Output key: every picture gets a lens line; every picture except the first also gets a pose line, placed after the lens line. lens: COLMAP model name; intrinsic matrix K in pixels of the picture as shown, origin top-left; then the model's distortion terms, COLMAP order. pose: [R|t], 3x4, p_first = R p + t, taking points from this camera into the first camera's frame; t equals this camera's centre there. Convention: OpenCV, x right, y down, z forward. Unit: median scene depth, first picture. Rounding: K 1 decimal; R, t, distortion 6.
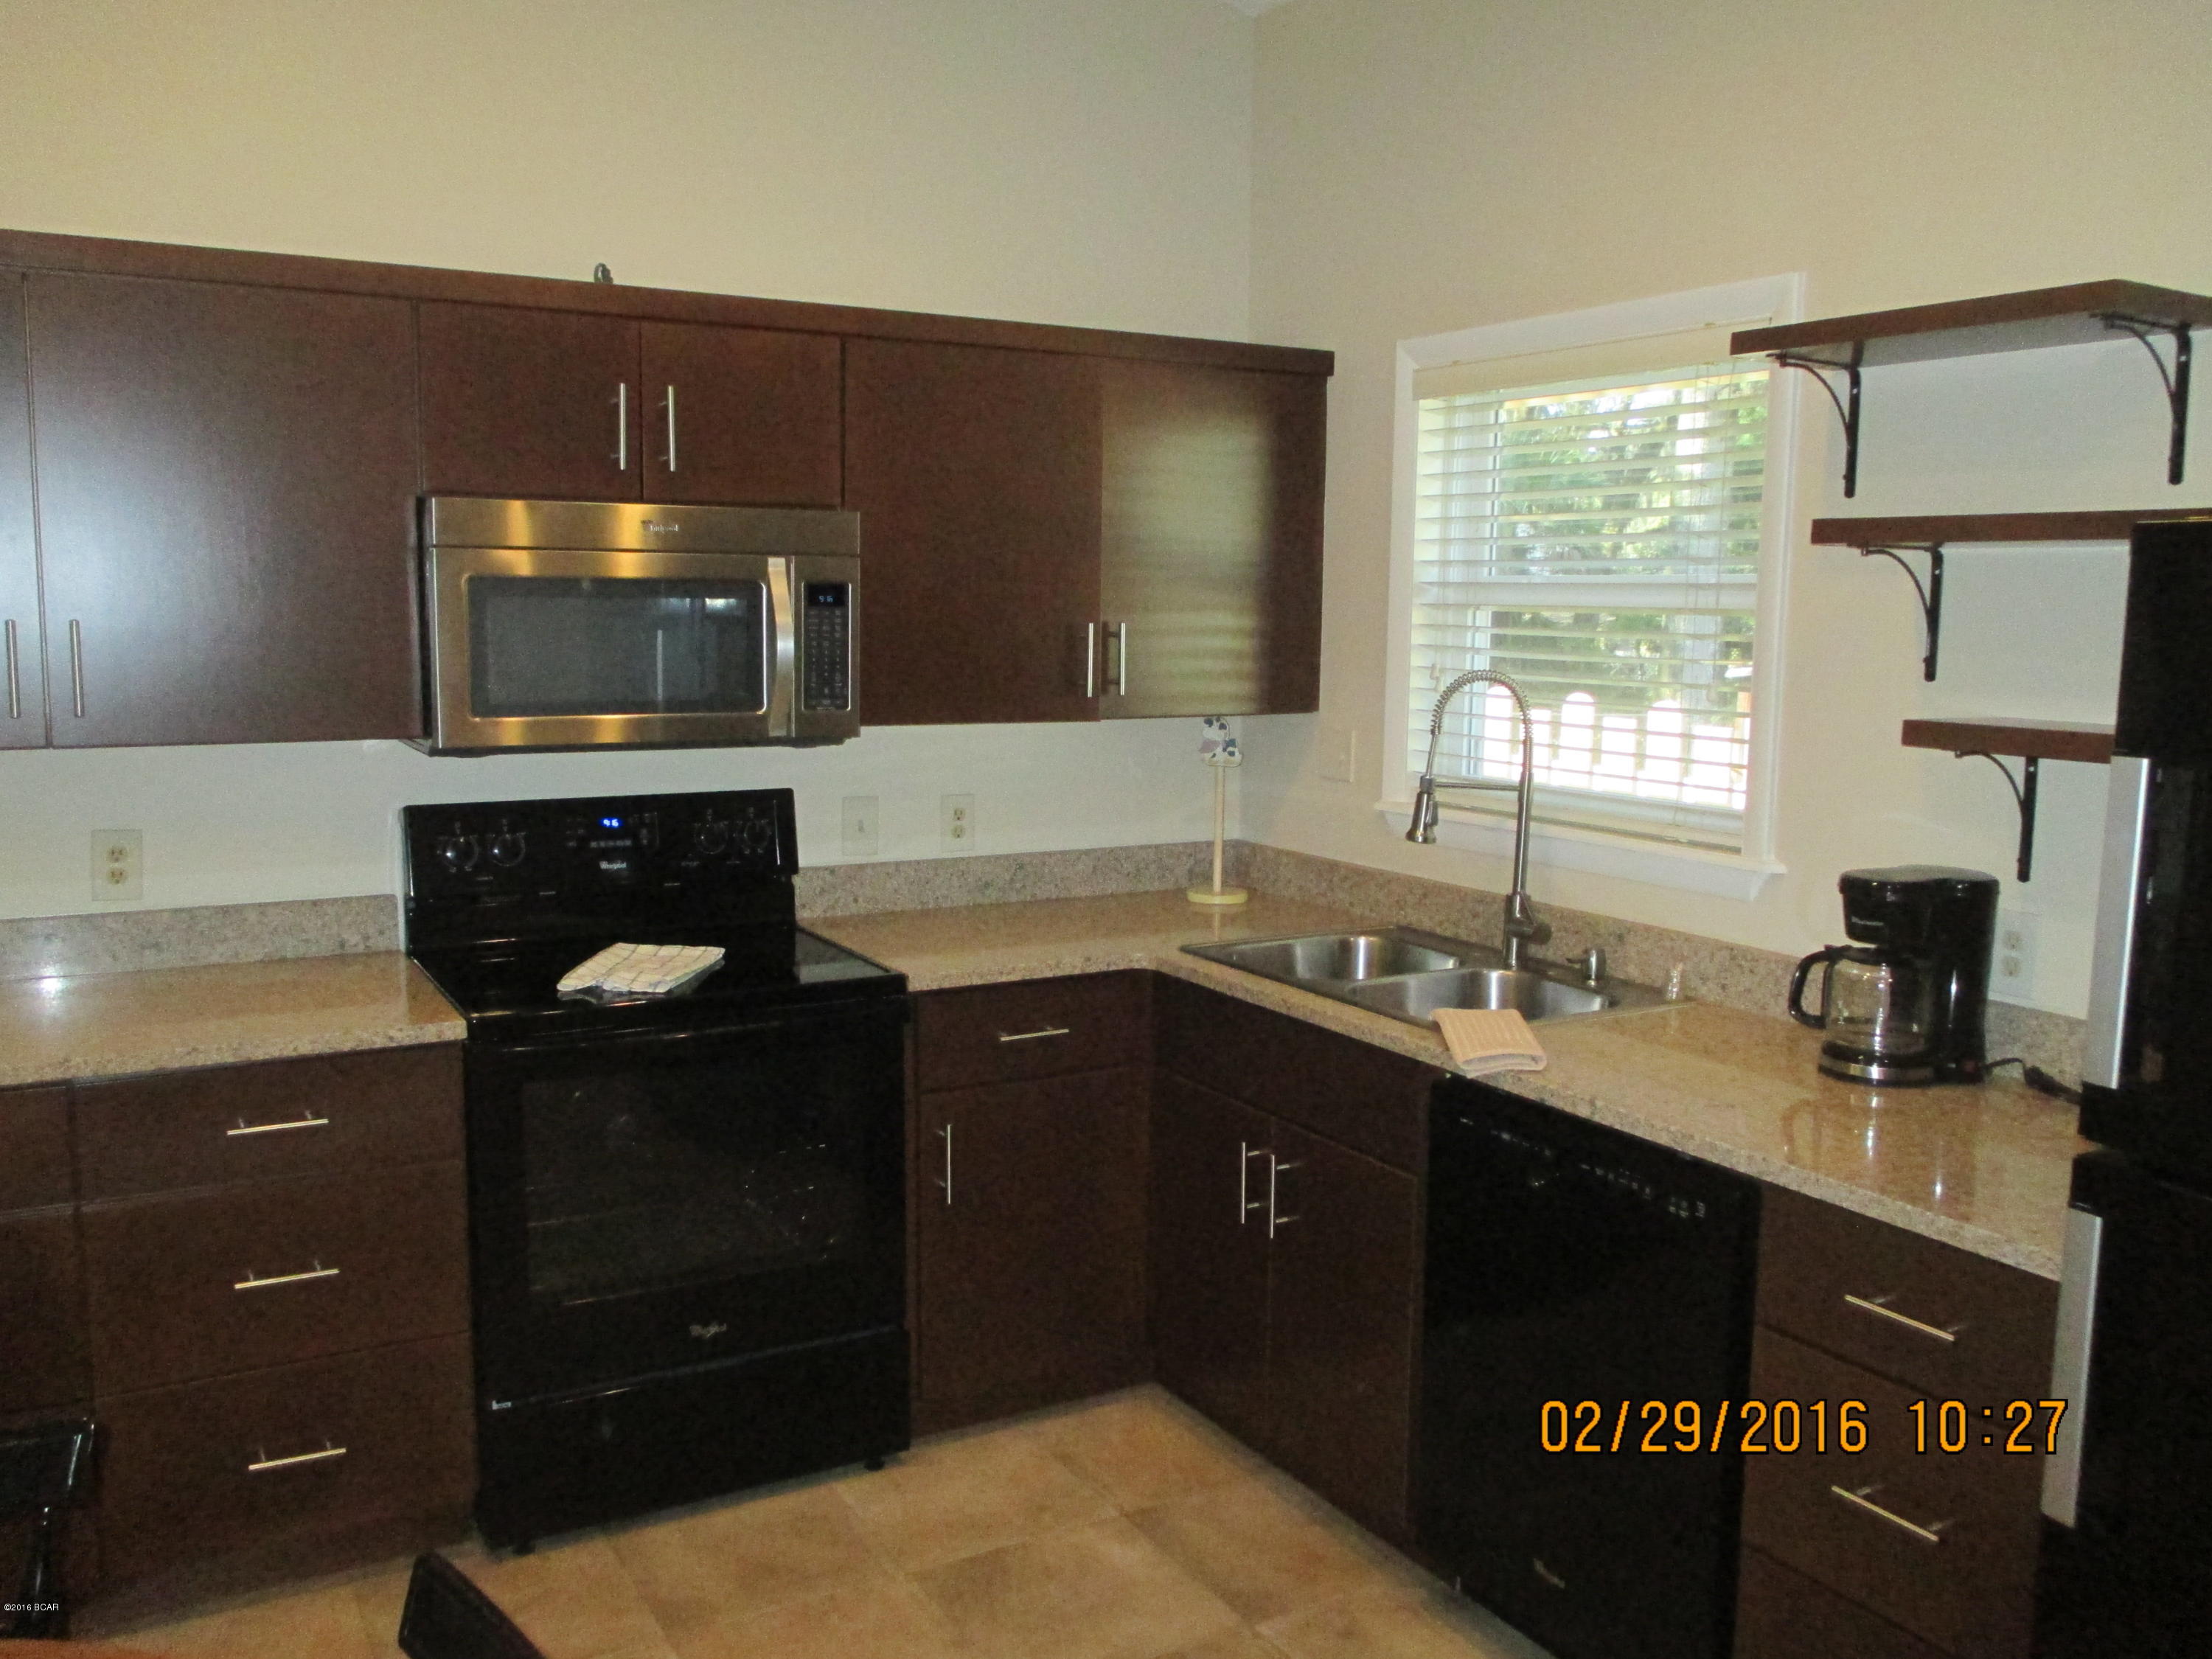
lens RADIAL K [[1838.7, 0, 1094.8], [0, 1838.7, 830.2], [0, 0, 1]] dist [-0.038159, 0.012112]
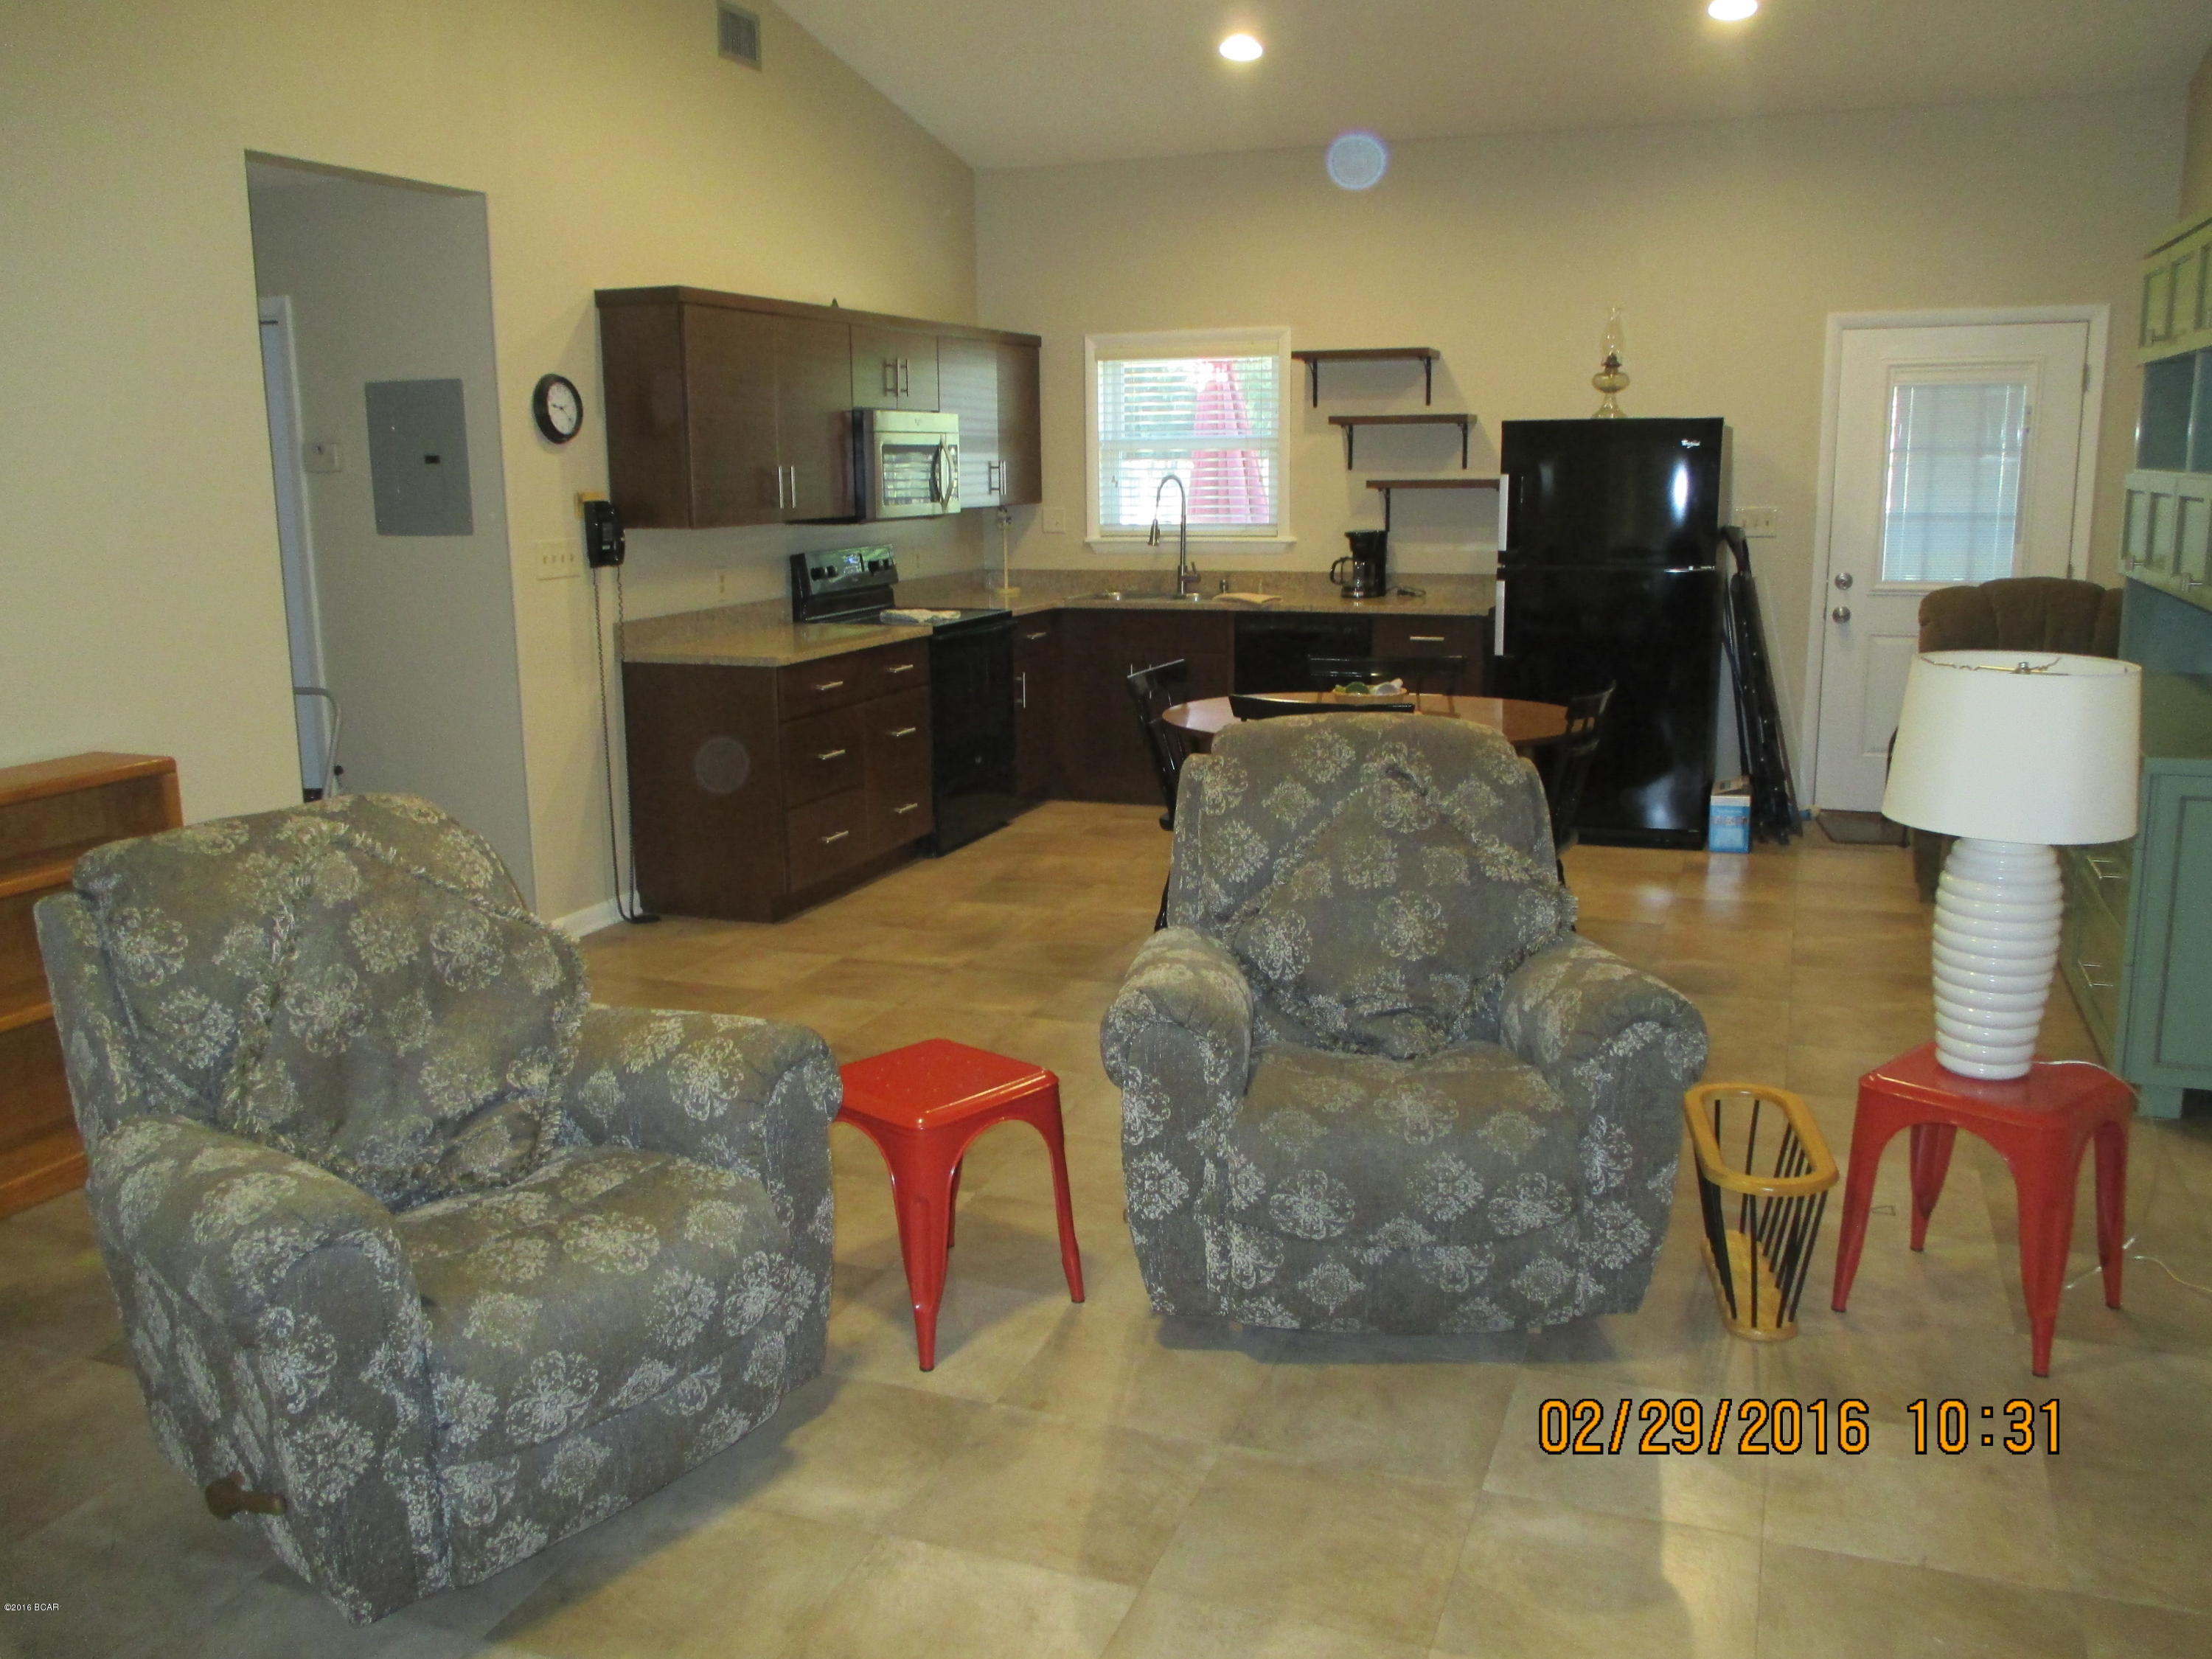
lens RADIAL K [[1838.7, 0, 1109.0], [0, 1838.7, 832.1], [0, 0, 1]] dist [-0.038159, 0.012112]
pose [[0.769313, -0.149510, 0.621131, -1.486008], [0.103656, 0.988560, 0.109568, 0.111919], [-0.630407, -0.019908, 0.776010, -0.908938]]
